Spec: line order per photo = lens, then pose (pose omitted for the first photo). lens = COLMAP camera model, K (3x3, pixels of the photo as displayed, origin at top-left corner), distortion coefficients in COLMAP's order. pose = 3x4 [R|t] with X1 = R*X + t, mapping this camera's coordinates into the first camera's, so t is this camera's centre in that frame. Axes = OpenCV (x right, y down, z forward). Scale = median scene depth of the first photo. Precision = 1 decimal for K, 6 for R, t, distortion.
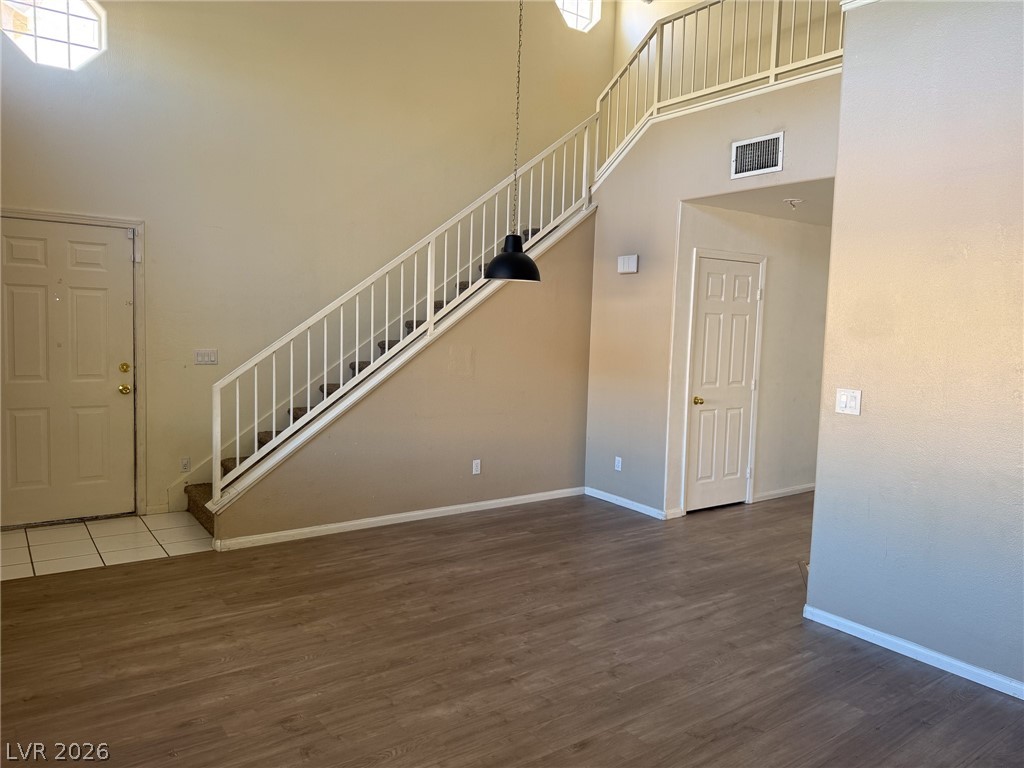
lens RADIAL K [[717.6, 0, 510.5], [0, 717.6, 380.9], [0, 0, 1]] dist [0.067969, -0.094812]
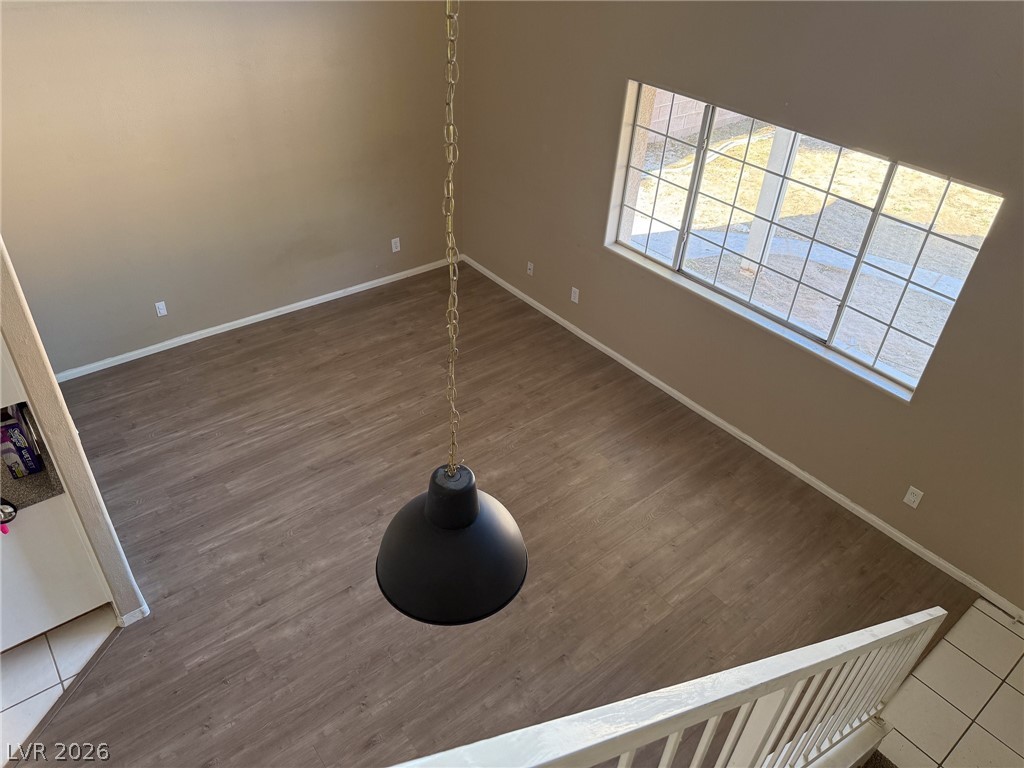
lens RADIAL K [[717.6, 0, 509.8], [0, 717.6, 383.8], [0, 0, 1]] dist [0.067969, -0.094812]
pose [[-0.995628, -0.041233, -0.083810, 0.013298], [-0.085741, 0.759382, 0.644970, -0.580369], [0.037049, 0.649337, -0.759598, 1.554310]]
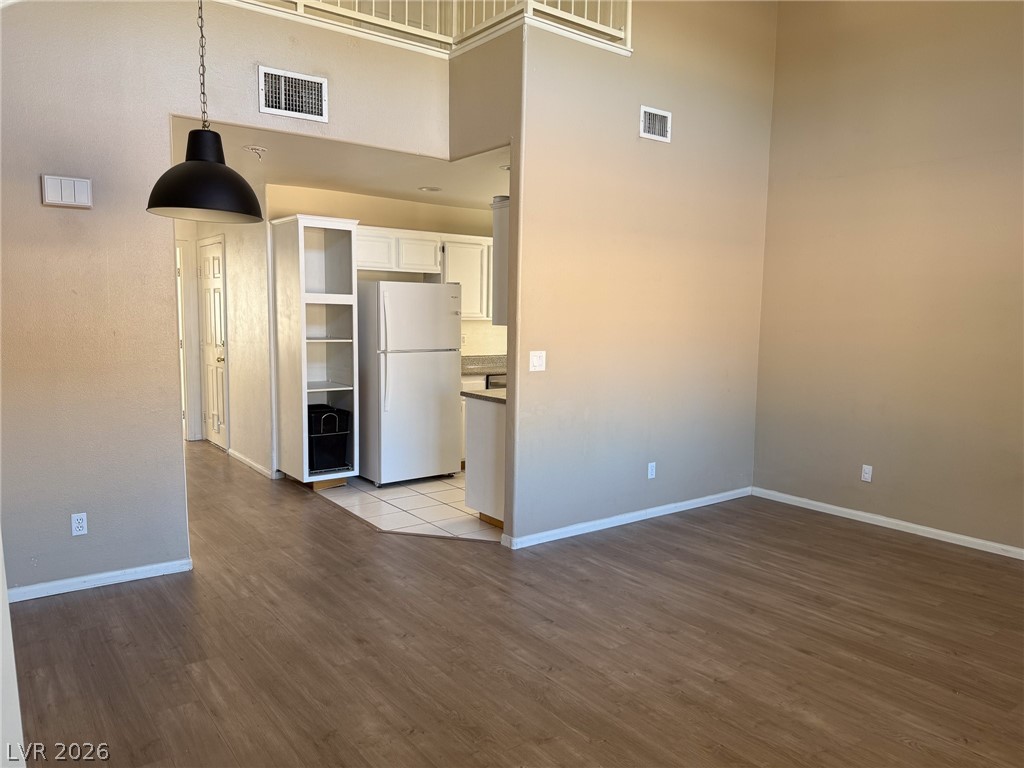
lens RADIAL K [[717.6, 0, 514.7], [0, 717.6, 384.9], [0, 0, 1]] dist [0.067969, -0.094812]
pose [[-0.016890, -0.139358, 0.990098, -0.702459], [0.065428, 0.987963, 0.140174, -0.098835], [-0.997714, 0.067147, -0.007569, 0.988082]]
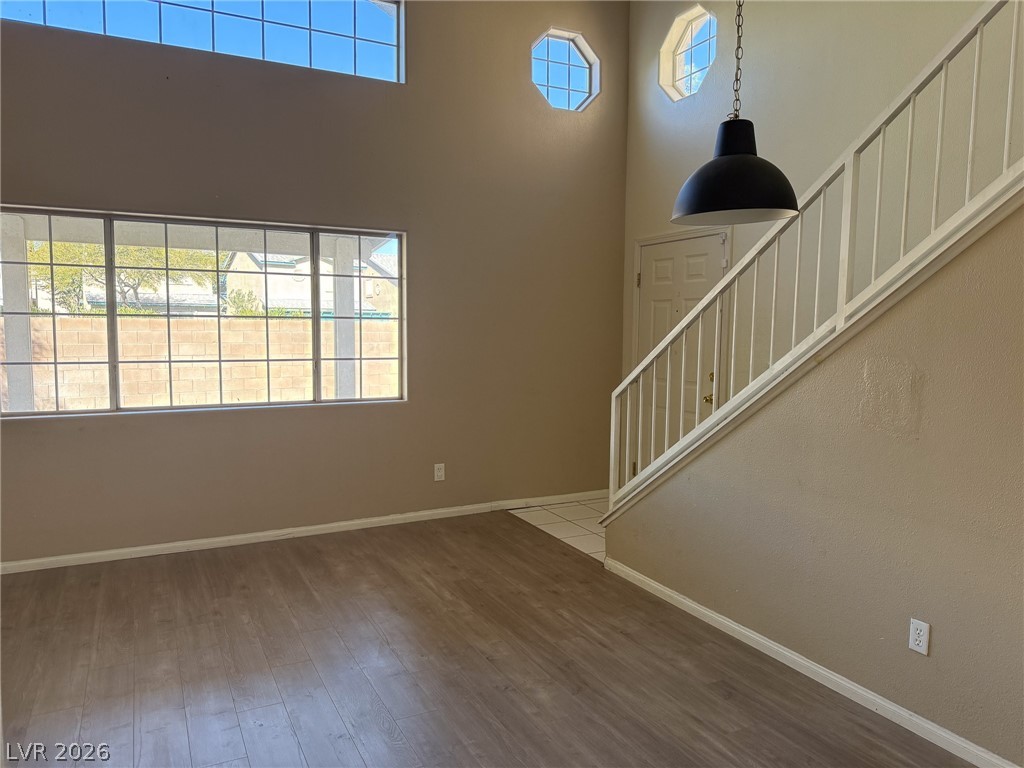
lens RADIAL K [[717.6, 0, 513.9], [0, 717.6, 381.2], [0, 0, 1]] dist [0.067969, -0.094812]
pose [[-0.157890, 0.045970, -0.986386, 0.637692], [-0.087838, 0.994302, 0.060399, -0.064113], [0.983542, 0.096179, -0.152952, 1.189899]]
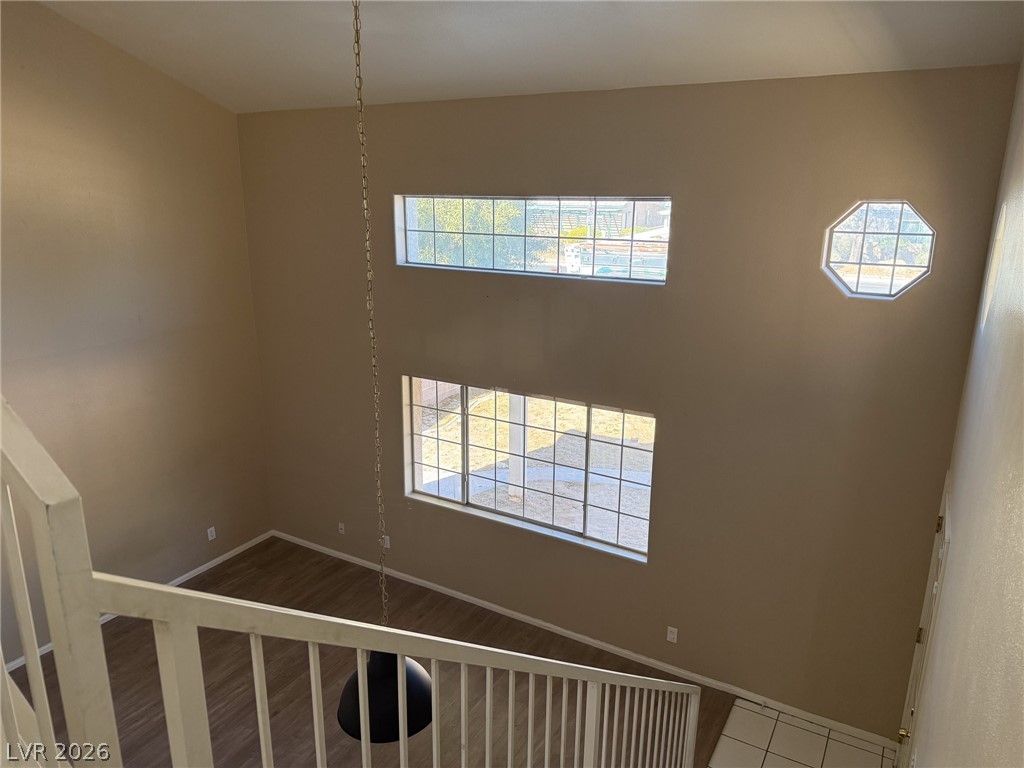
lens RADIAL K [[717.6, 0, 505.4], [0, 717.6, 385.2], [0, 0, 1]] dist [0.067969, -0.094812]
pose [[-0.918515, 0.065814, -0.389870, 0.161089], [-0.067352, 0.945593, 0.318303, -0.722361], [0.389607, 0.318624, -0.864109, 1.837541]]
